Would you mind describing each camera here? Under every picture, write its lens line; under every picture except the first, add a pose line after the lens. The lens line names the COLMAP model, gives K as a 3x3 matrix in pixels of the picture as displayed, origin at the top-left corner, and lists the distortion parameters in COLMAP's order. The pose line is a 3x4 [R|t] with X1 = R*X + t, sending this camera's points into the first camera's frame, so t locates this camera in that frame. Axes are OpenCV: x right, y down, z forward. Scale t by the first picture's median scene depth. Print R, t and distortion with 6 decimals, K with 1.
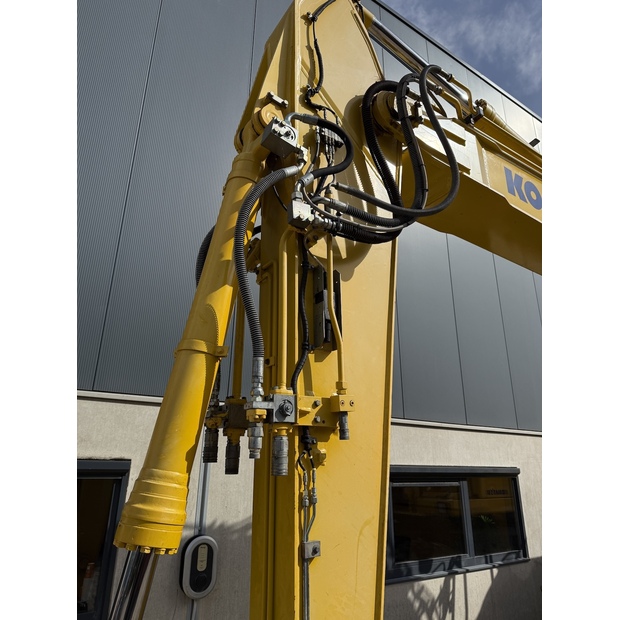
lens RADIAL K [[437.5, 0, 307.0], [0, 437.5, 305.7], [0, 0, 1]] dist [0.045142, -0.052092]
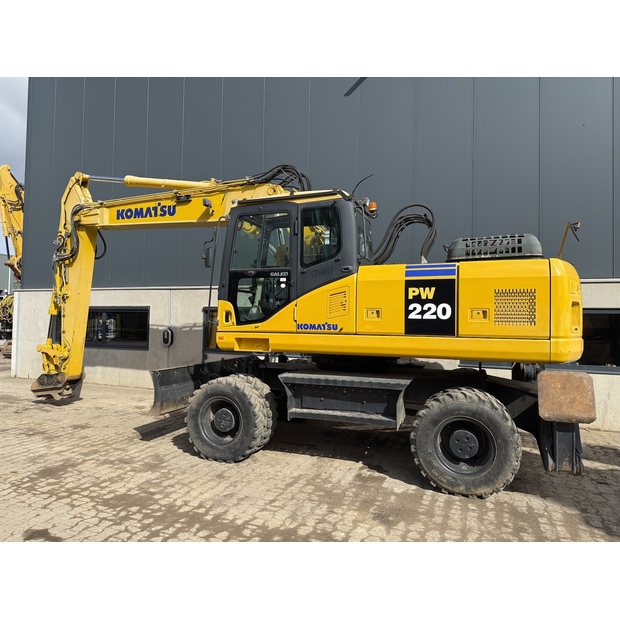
lens RADIAL K [[437.5, 0, 310.6], [0, 437.5, 308.2], [0, 0, 1]] dist [0.045142, -0.052092]
pose [[0.575161, -0.029385, -0.817512, 5.078900], [0.274295, 0.948428, 0.158889, 0.292607], [0.770683, -0.315627, 0.553559, 0.177666]]
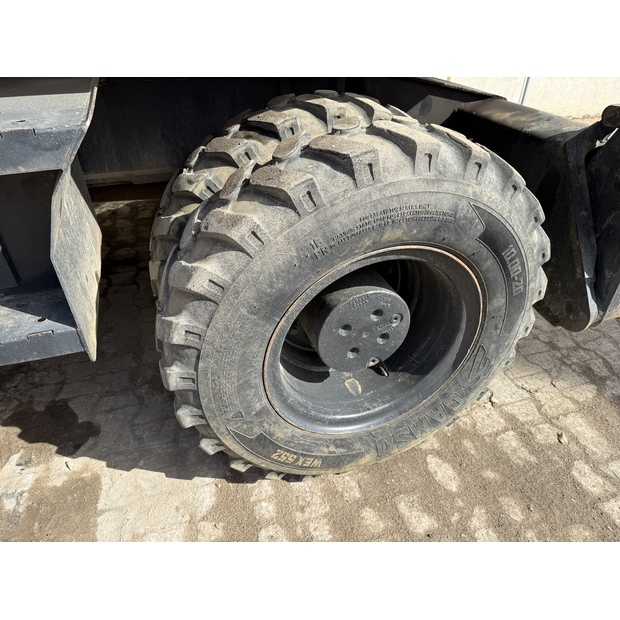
lens RADIAL K [[437.5, 0, 311.9], [0, 437.5, 312.8], [0, 0, 1]] dist [0.045142, -0.052092]
pose [[0.959487, 0.155473, -0.234974, 3.656683], [0.104778, 0.577269, 0.809804, 1.053604], [0.261546, -0.801616, 0.537592, 1.561712]]
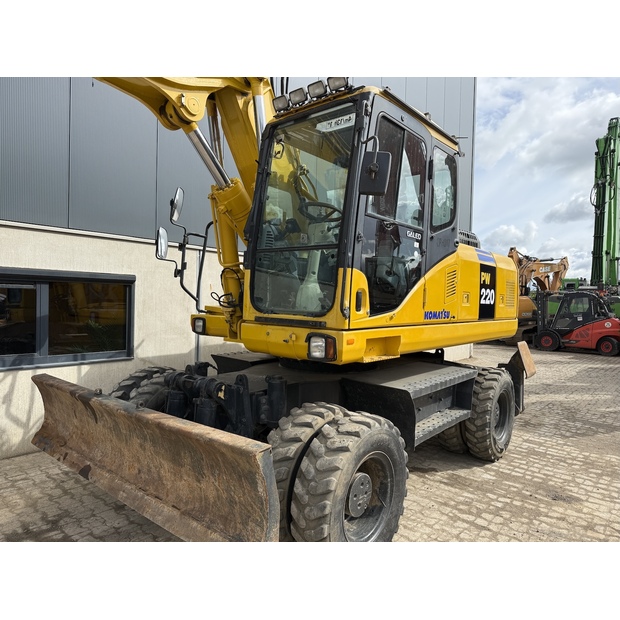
lens RADIAL K [[437.5, 0, 310.6], [0, 437.5, 308.8], [0, 0, 1]] dist [0.045142, -0.052092]
pose [[0.962639, 0.003210, 0.270768, 1.755544], [-0.102082, 0.930457, 0.351893, 0.156018], [-0.250808, -0.366387, 0.896022, -0.006503]]
